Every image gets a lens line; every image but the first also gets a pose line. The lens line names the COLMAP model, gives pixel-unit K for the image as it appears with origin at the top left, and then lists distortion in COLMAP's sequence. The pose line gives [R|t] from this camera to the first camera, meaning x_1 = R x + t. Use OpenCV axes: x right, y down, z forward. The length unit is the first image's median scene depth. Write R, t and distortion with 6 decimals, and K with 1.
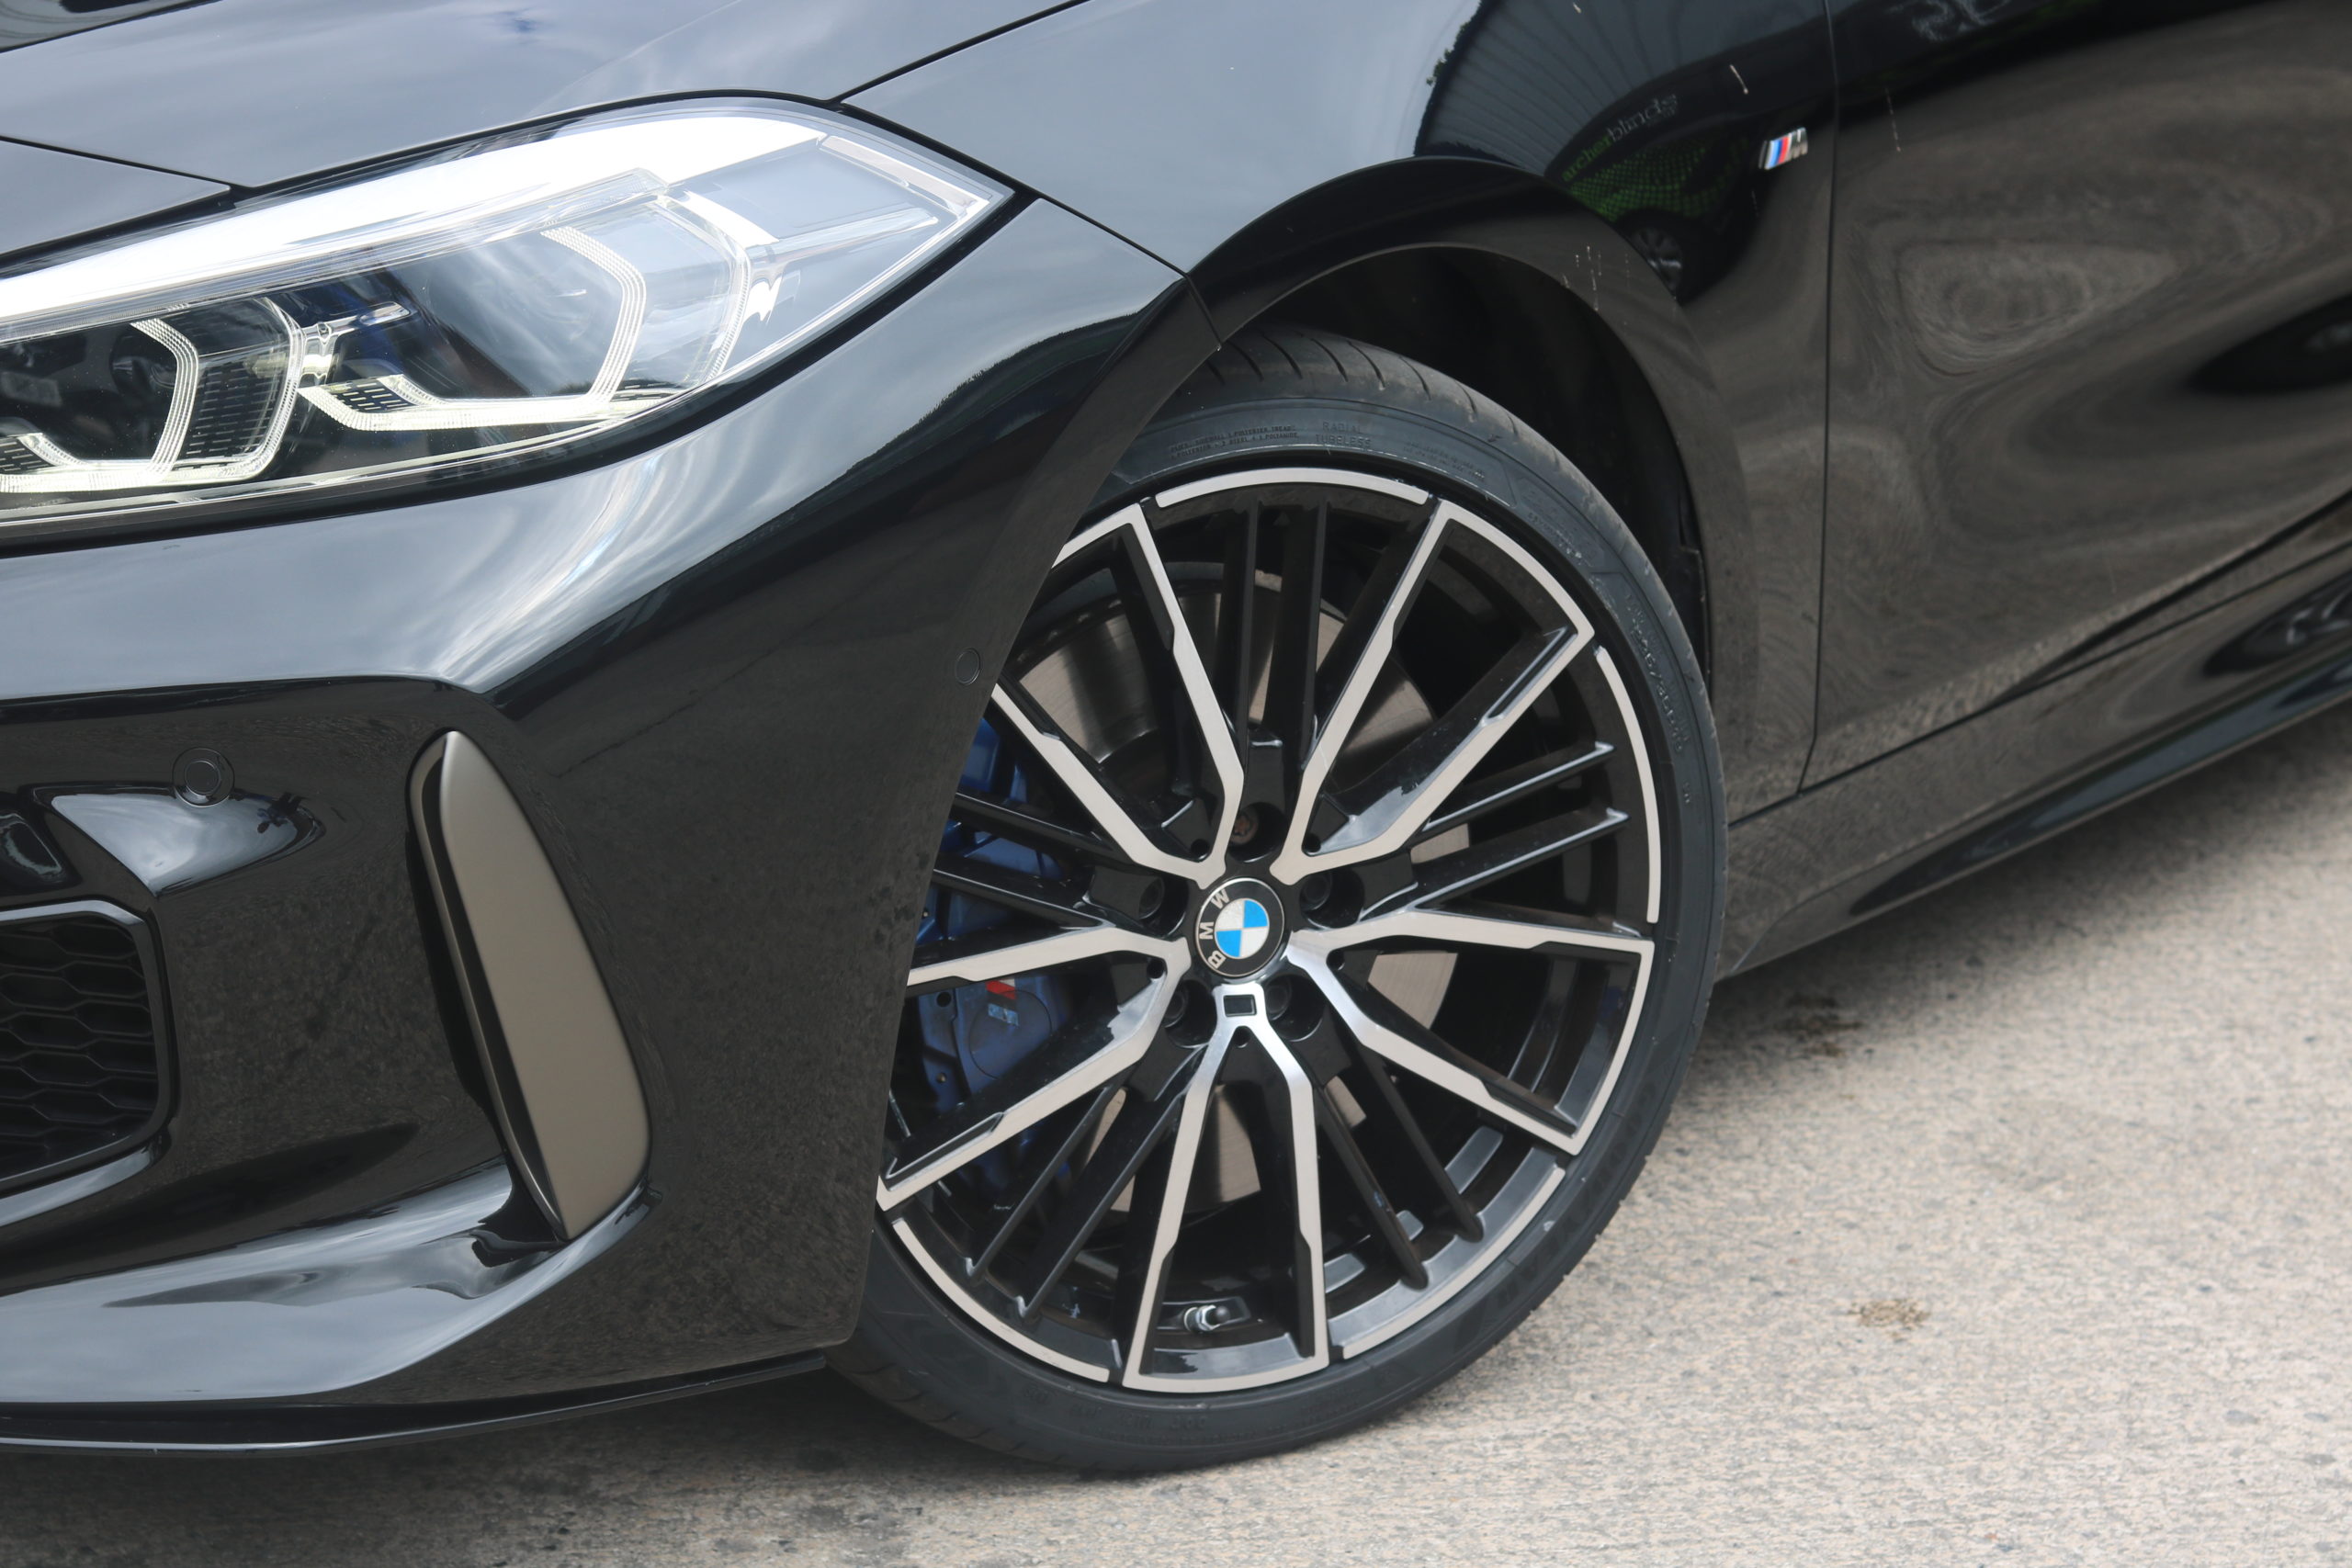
lens RADIAL K [[5453.3, 0, 1171.5], [0, 5453.3, 772.1], [0, 0, 1]] dist [-0.107952, 0.000000]
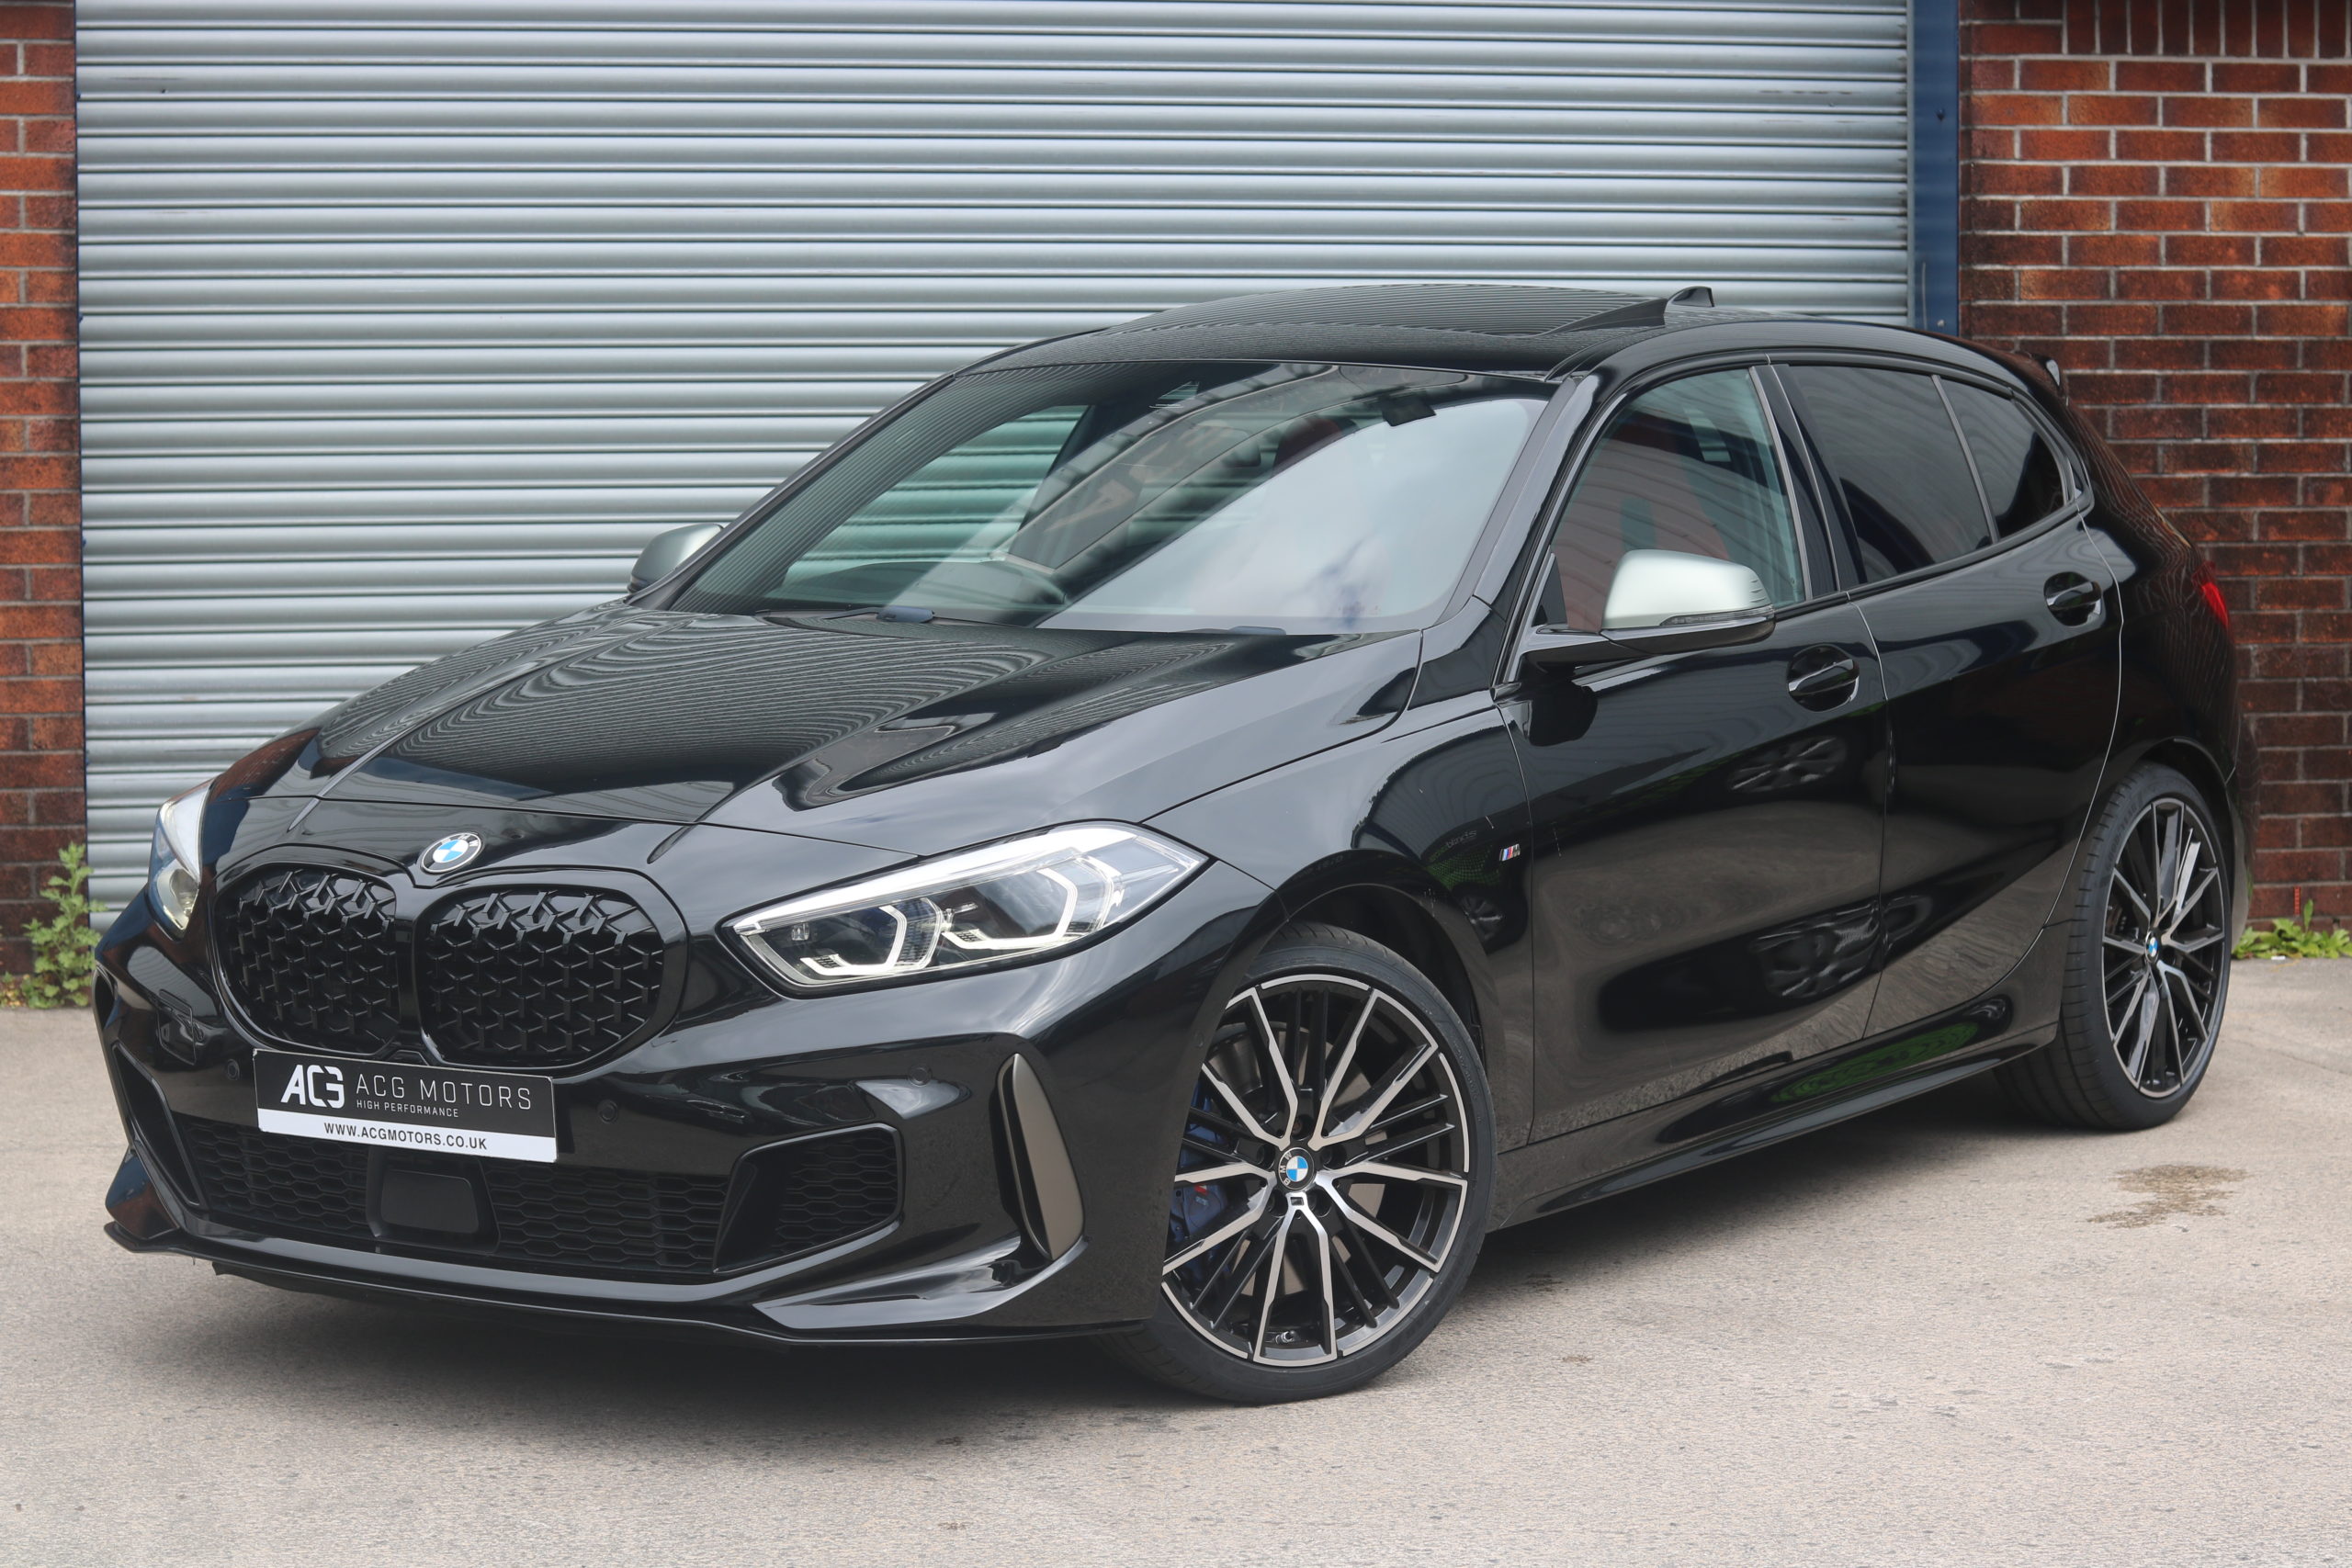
lens RADIAL K [[5453.3, 0, 1187.9], [0, 5453.3, 797.5], [0, 0, 1]] dist [-0.107952, 0.000000]
pose [[0.998426, -0.019824, 0.052462, -0.158315], [0.028544, 0.984842, -0.171091, 0.277844], [-0.048275, 0.172319, 0.983858, -1.393540]]
